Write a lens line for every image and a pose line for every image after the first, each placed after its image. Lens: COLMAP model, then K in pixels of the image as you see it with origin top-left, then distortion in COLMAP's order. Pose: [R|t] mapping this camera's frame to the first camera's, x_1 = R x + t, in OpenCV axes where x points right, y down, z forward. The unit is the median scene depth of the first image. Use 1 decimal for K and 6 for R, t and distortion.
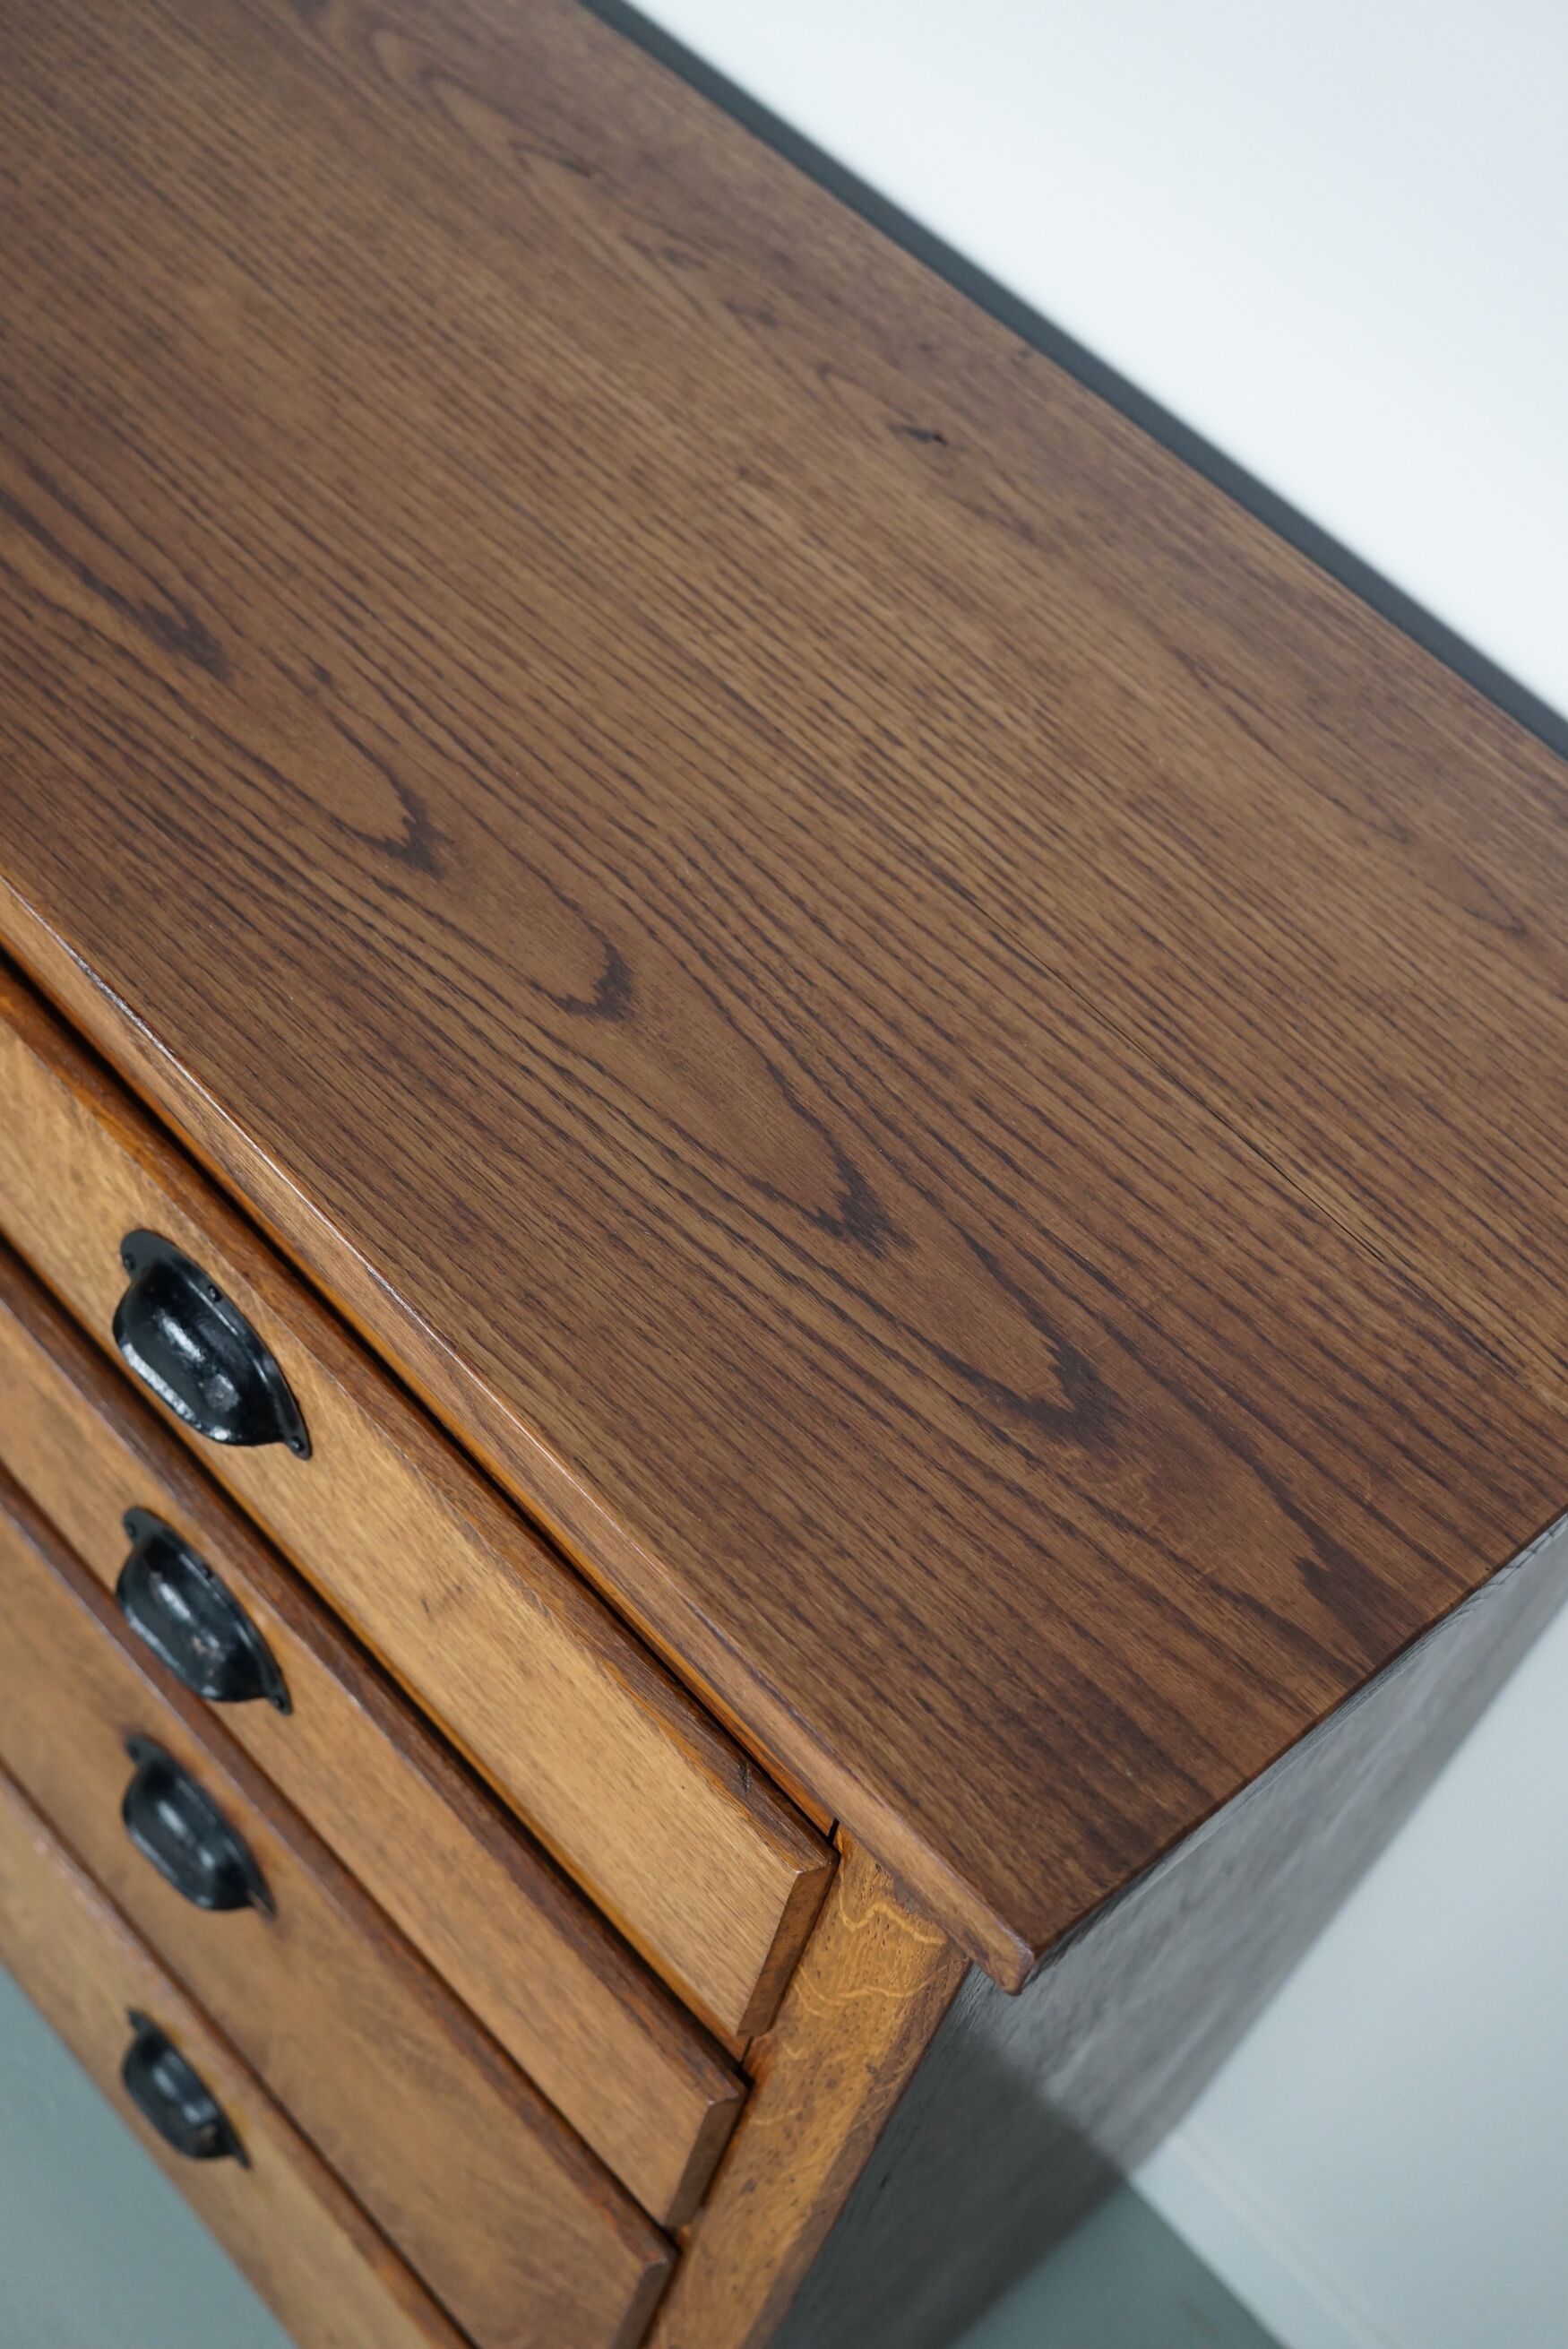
lens RADIAL K [[3009.5, 0, 797.3], [0, 3009.5, 1201.3], [0, 0, 1]] dist [-0.095330, 0.000000]
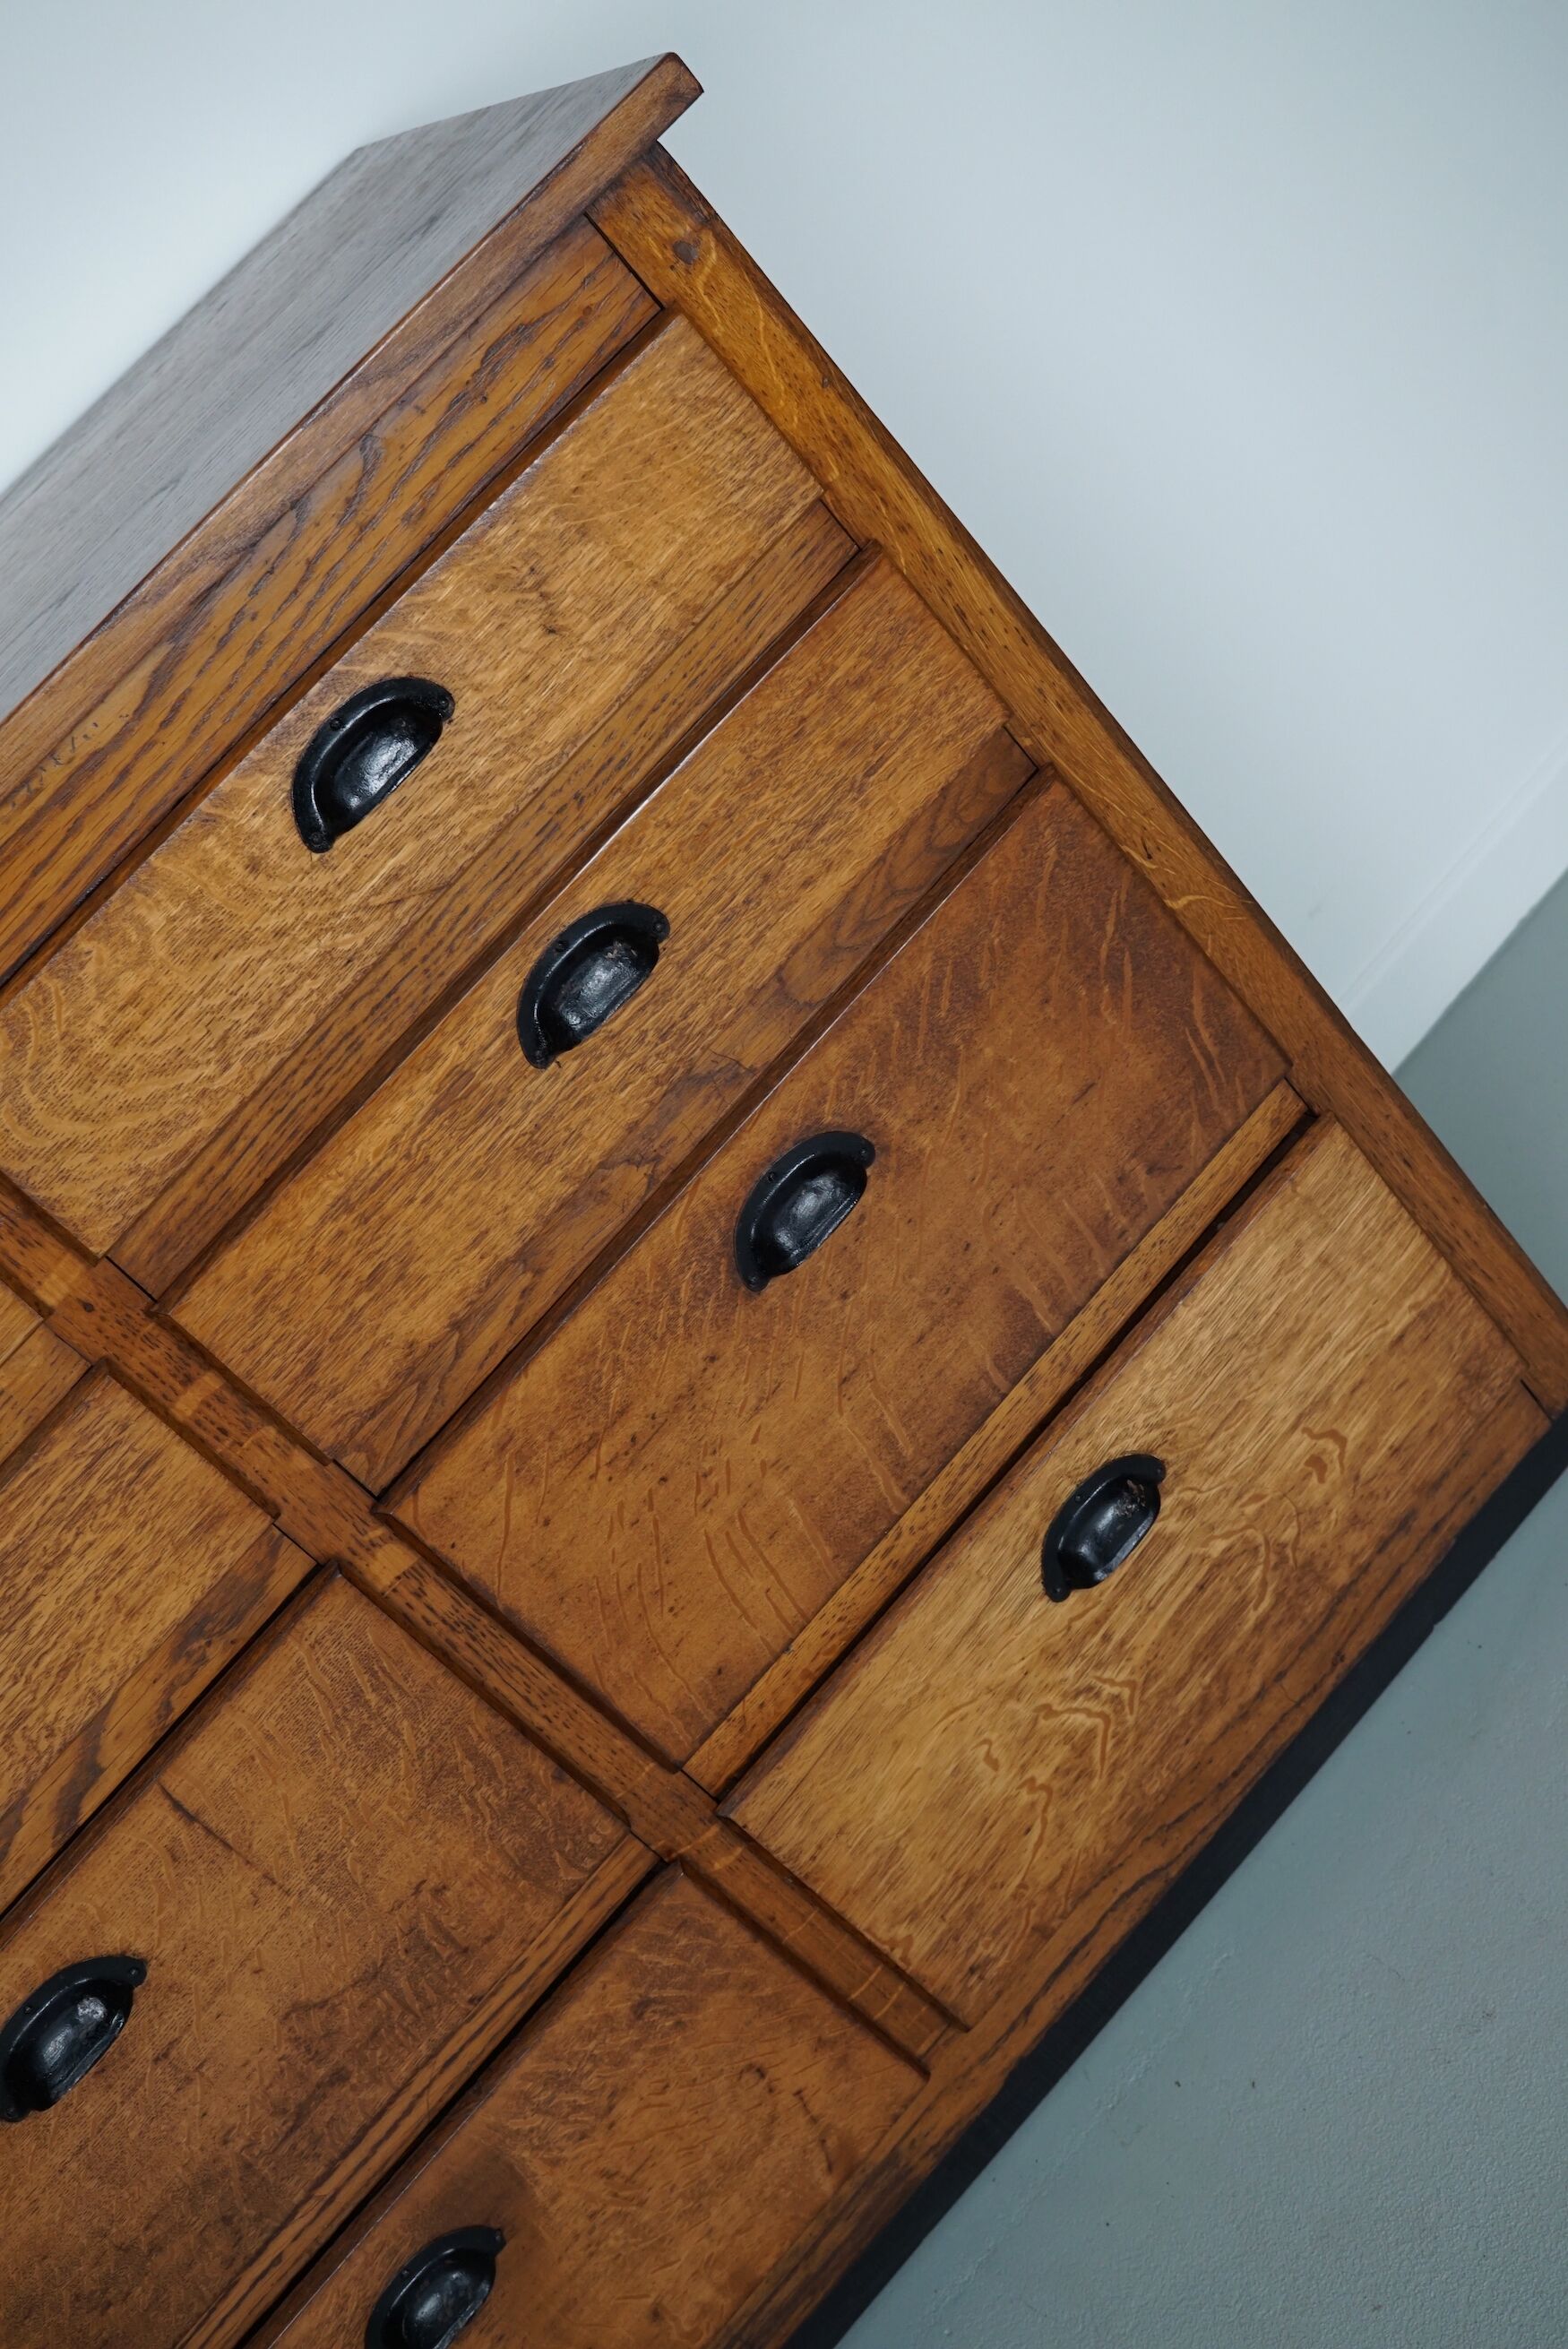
lens RADIAL K [[3009.5, 0, 778.2], [0, 3009.5, 1160.2], [0, 0, 1]] dist [-0.095330, 0.000000]
pose [[0.016817, -0.754346, 0.656262, -1.378848], [0.999841, 0.016552, -0.006595, 0.273956], [-0.005888, 0.656268, 0.754505, 0.005763]]
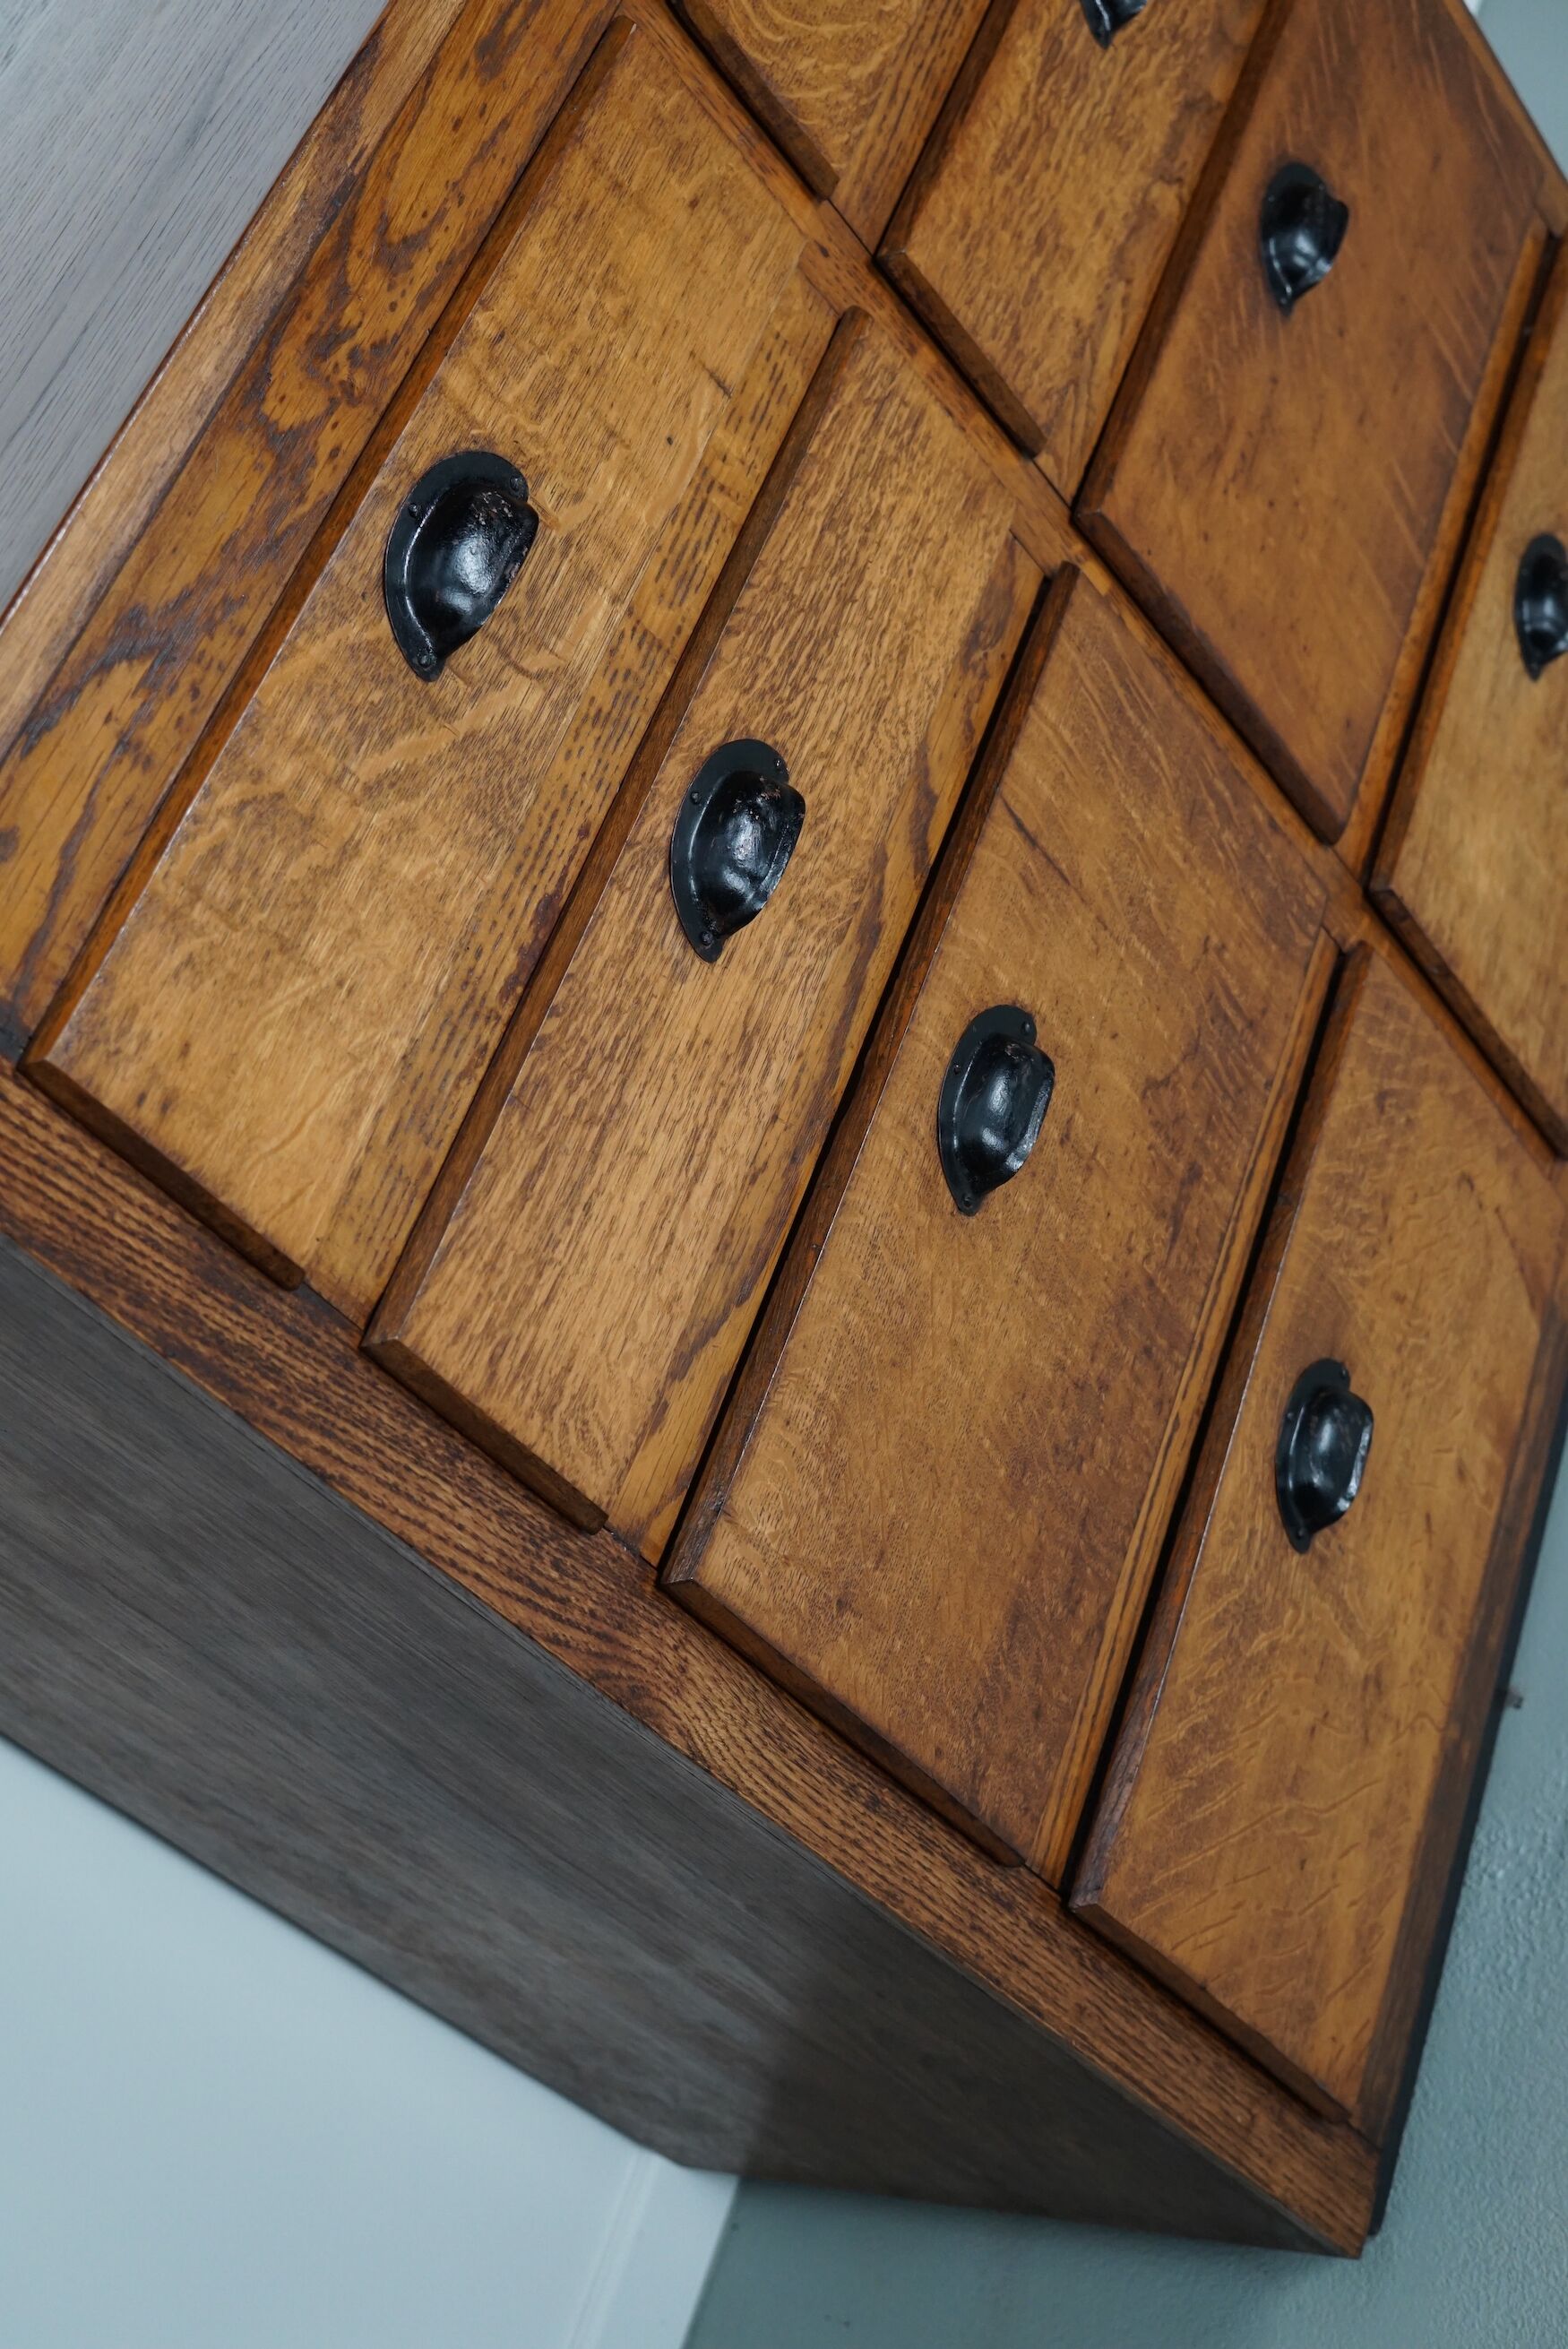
lens RADIAL K [[3009.5, 0, 790.3], [0, 3009.5, 1162.7], [0, 0, 1]] dist [-0.095330, 0.000000]
pose [[-0.420859, -0.570599, 0.705191, -1.633697], [0.905661, -0.220130, 0.362384, -0.709370], [-0.051542, 0.791176, 0.609412, 0.728968]]
